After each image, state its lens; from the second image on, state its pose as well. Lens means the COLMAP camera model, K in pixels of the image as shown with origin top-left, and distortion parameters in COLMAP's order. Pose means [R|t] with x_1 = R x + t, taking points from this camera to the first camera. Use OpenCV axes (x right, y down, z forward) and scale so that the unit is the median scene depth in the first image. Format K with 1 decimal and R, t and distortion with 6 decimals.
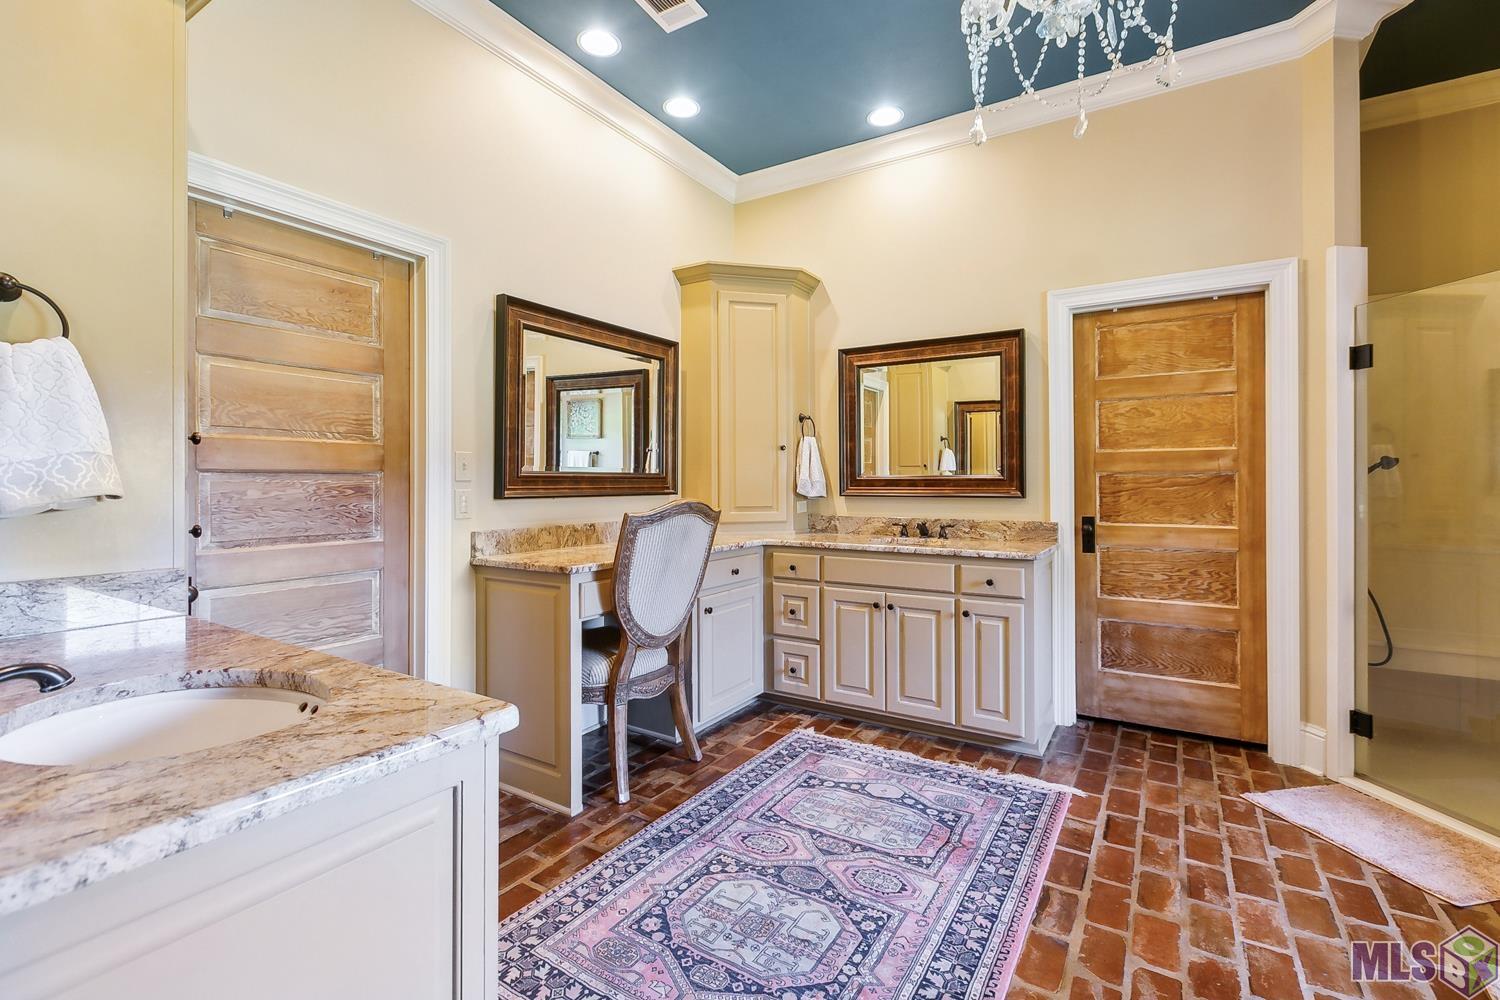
lens RADIAL K [[675.9, 0, 742.9], [0, 675.9, 488.1], [0, 0, 1]] dist [0.003542, -0.001797]
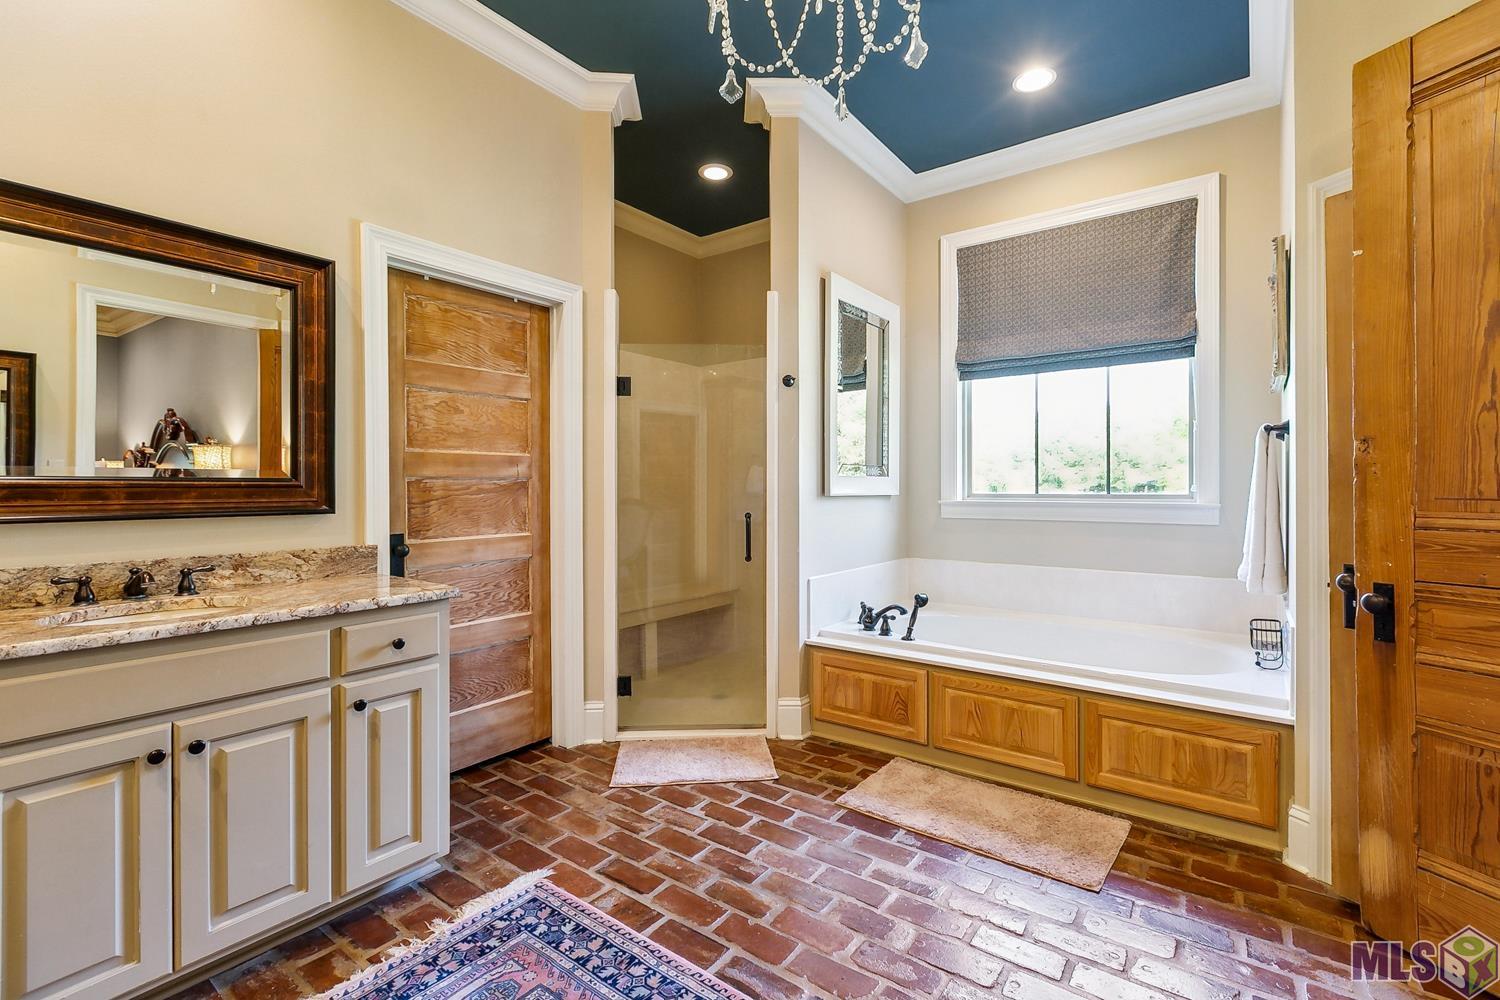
lens RADIAL K [[675.9, 0, 746.1], [0, 675.9, 489.5], [0, 0, 1]] dist [0.003542, -0.001797]
pose [[0.064443, -0.003205, 0.997916, -0.256142], [0.010669, 0.999940, 0.002523, -0.006844], [-0.997864, 0.010484, 0.064474, 0.611640]]
